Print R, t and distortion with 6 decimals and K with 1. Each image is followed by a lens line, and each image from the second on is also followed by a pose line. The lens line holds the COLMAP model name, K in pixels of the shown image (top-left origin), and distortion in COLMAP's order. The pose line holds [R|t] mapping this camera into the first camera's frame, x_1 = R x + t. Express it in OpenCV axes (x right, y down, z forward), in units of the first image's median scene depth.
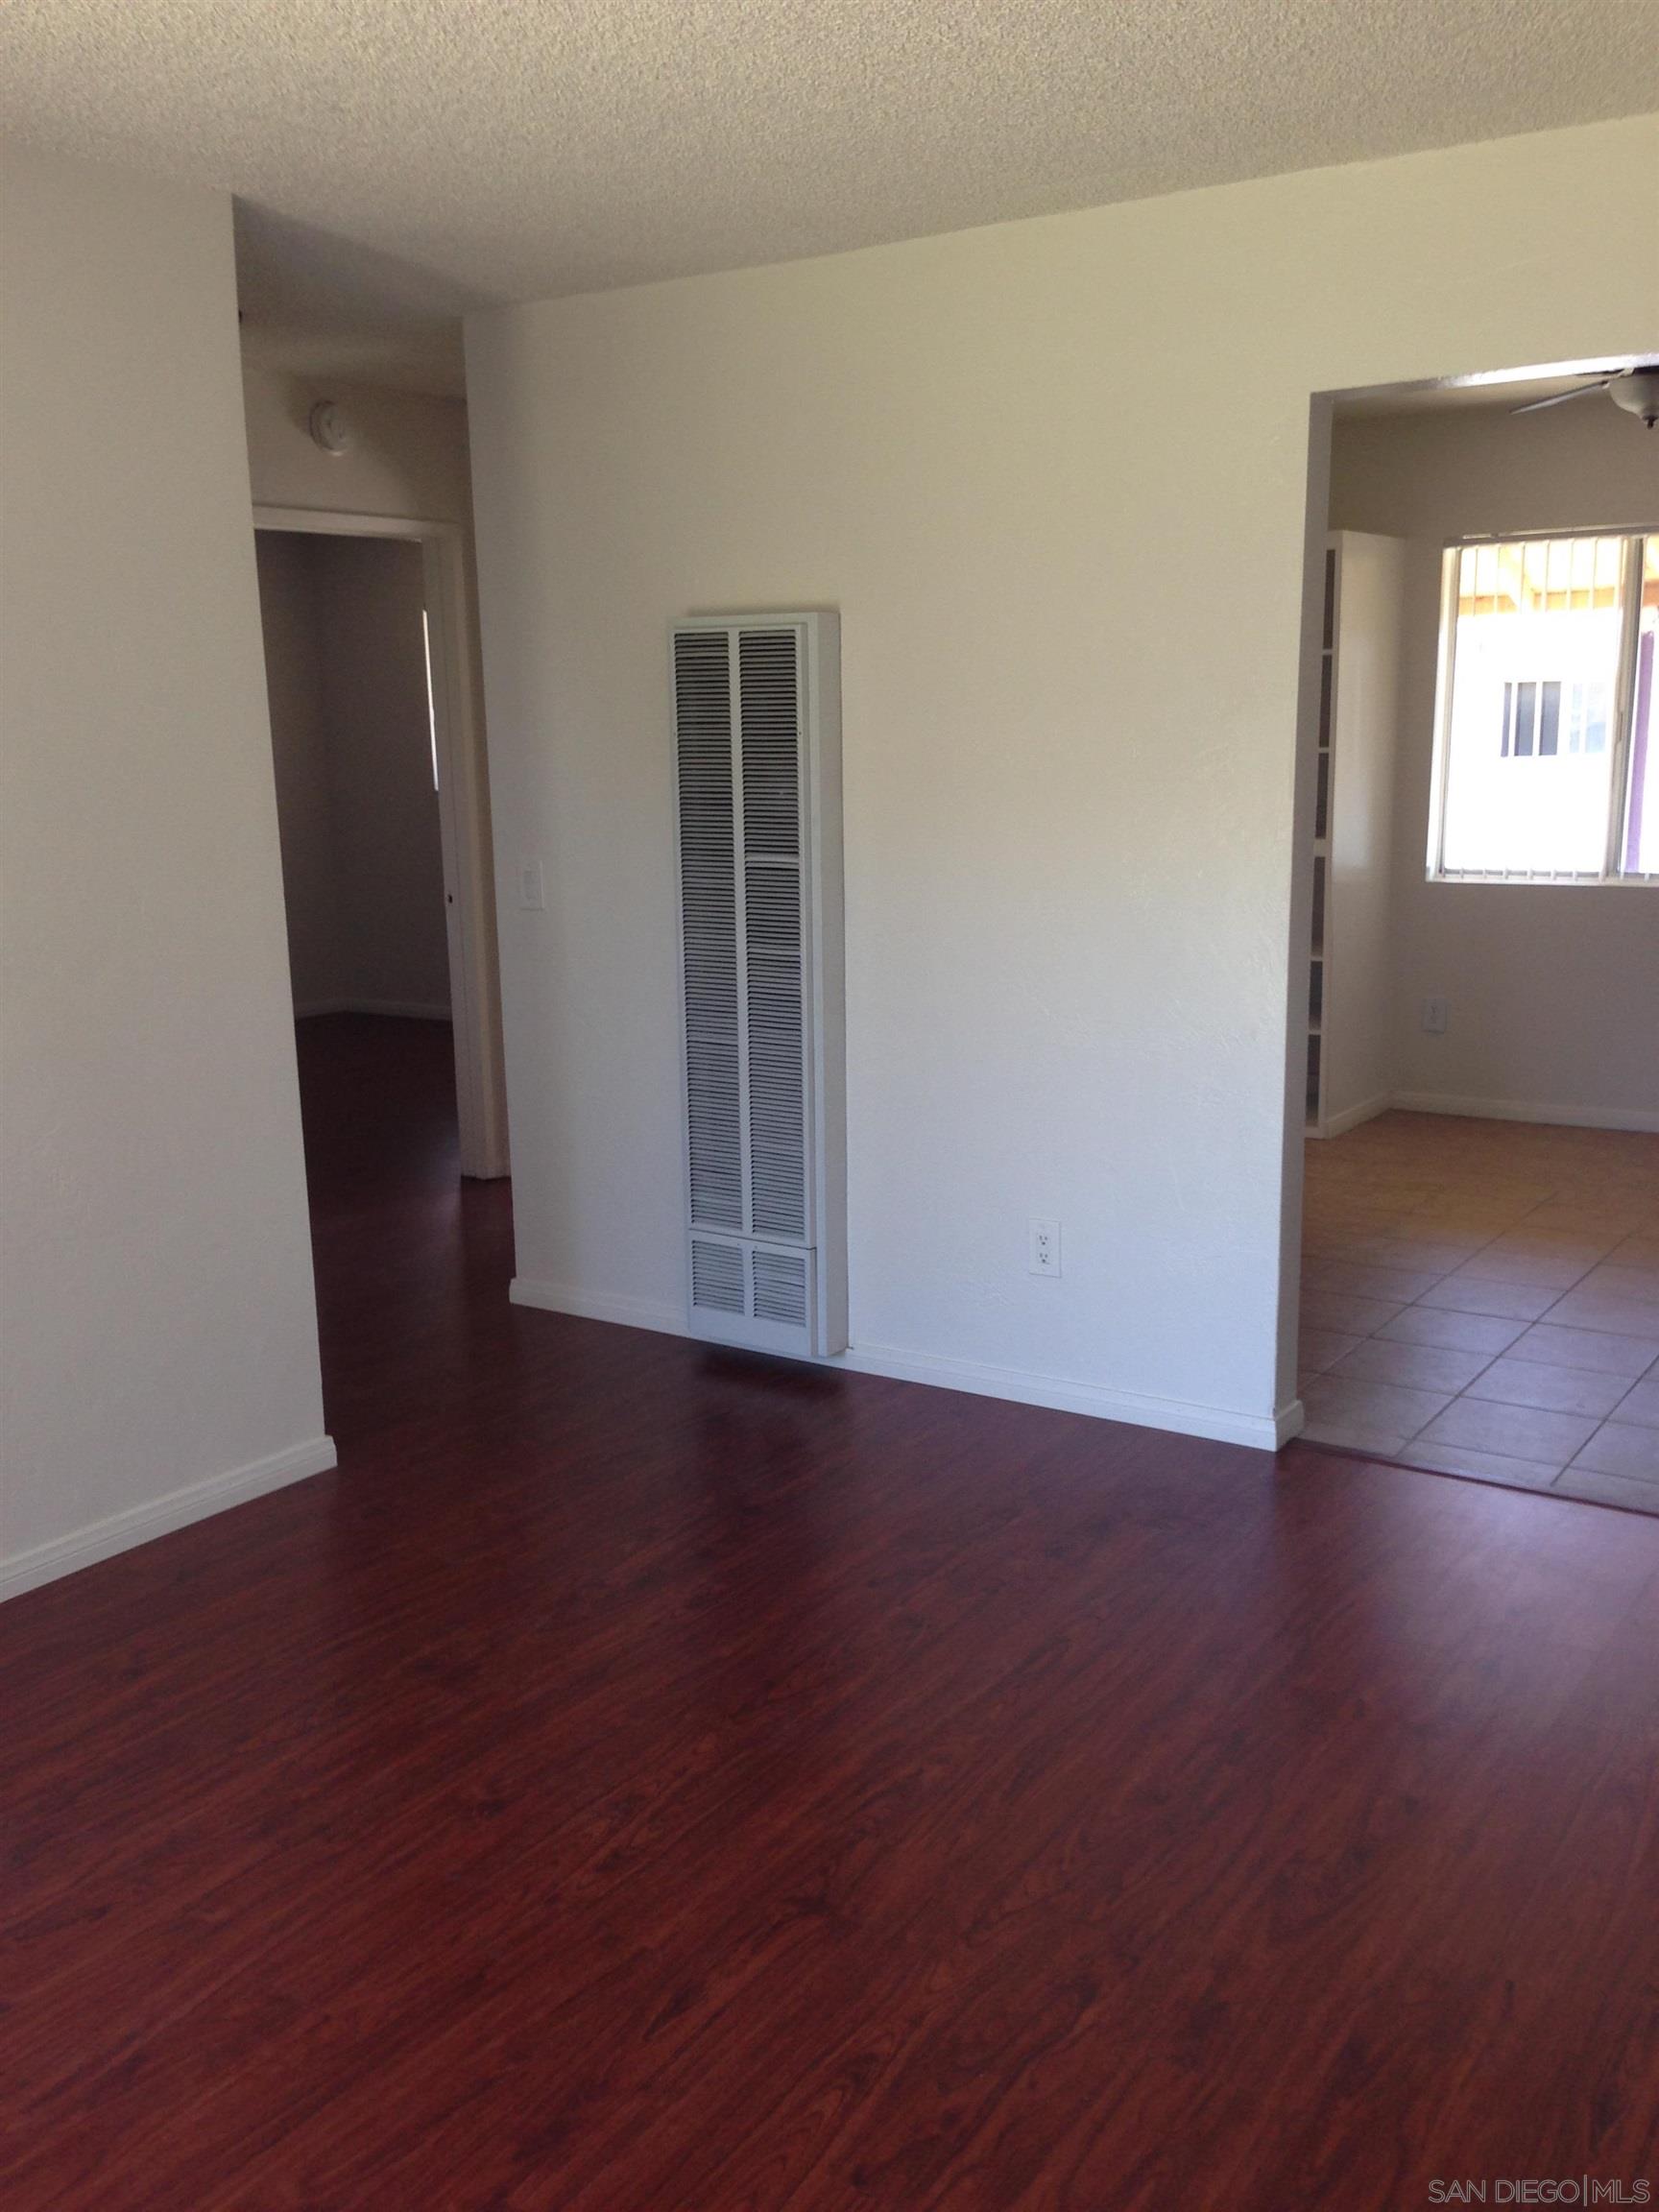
lens RADIAL K [[2082.8, 0, 828.5], [0, 2082.8, 1106.1], [0, 0, 1]] dist [-0.005050, 0.000000]
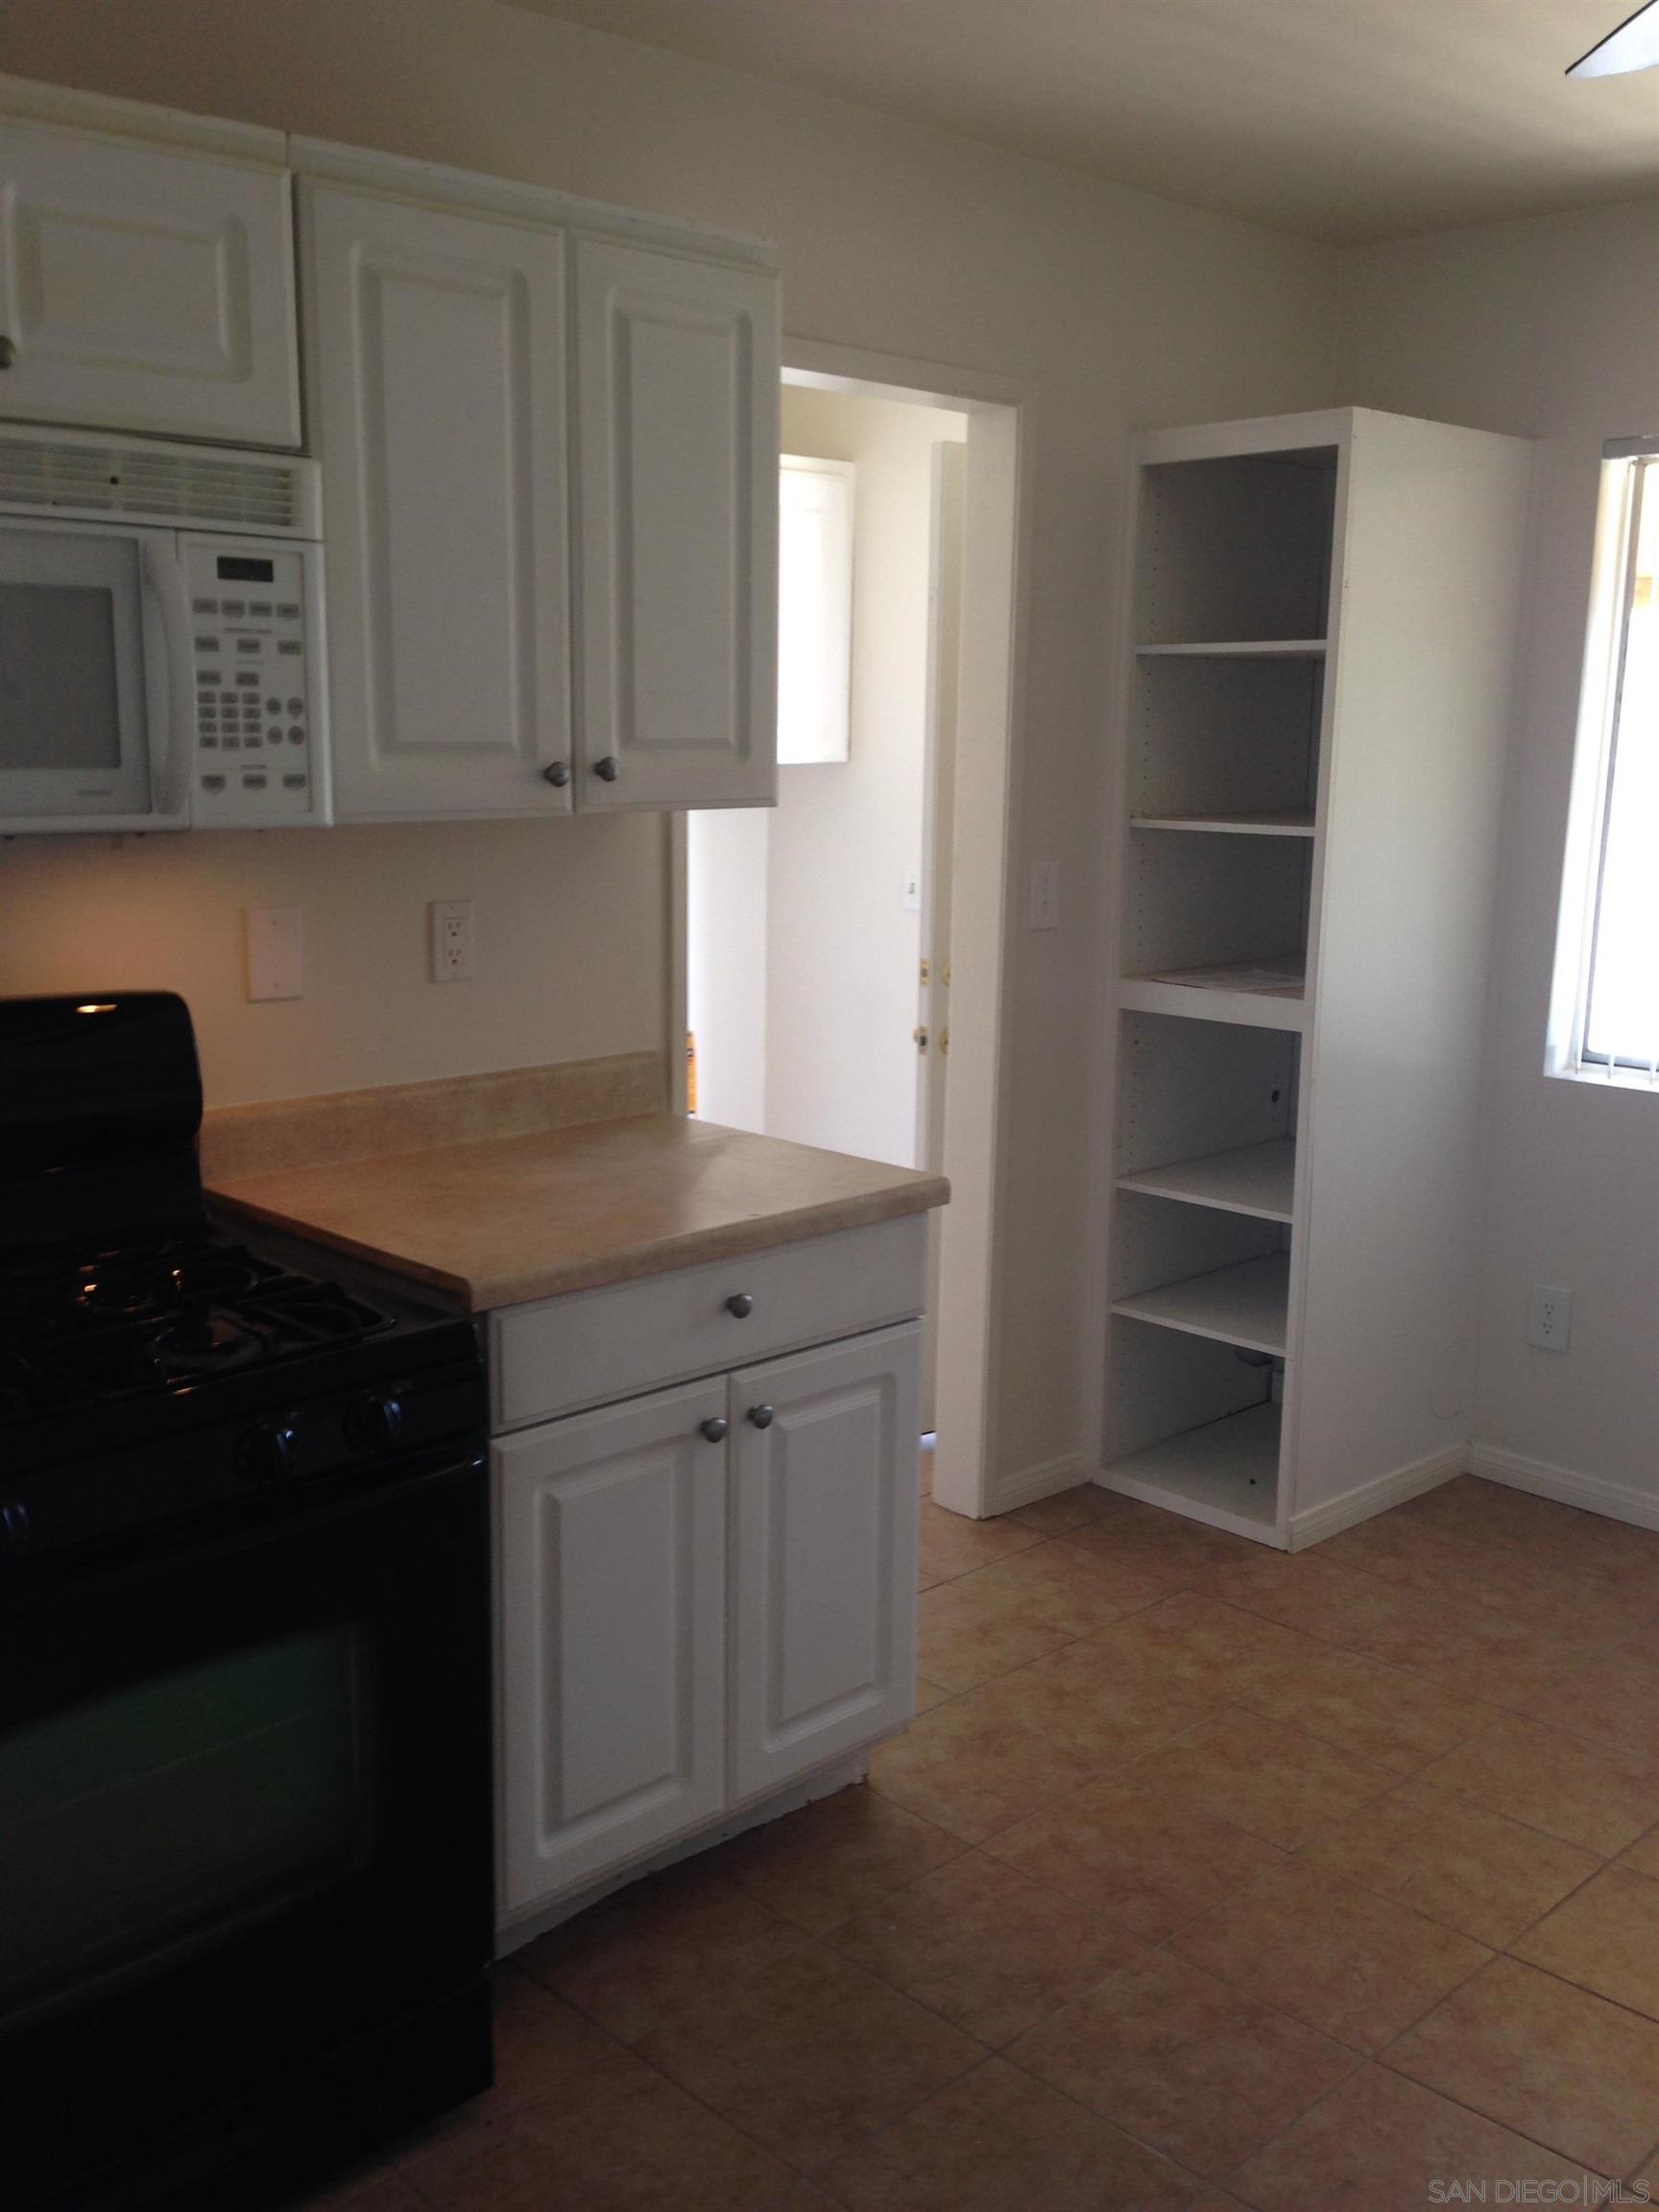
lens RADIAL K [[2082.8, 0, 831.8], [0, 2082.8, 1110.7], [0, 0, 1]] dist [-0.005050, 0.000000]
pose [[0.975587, 0.069542, -0.208314, 0.221281], [-0.072029, 0.997393, -0.004367, -0.083959], [0.207467, 0.019265, 0.978052, 0.434579]]
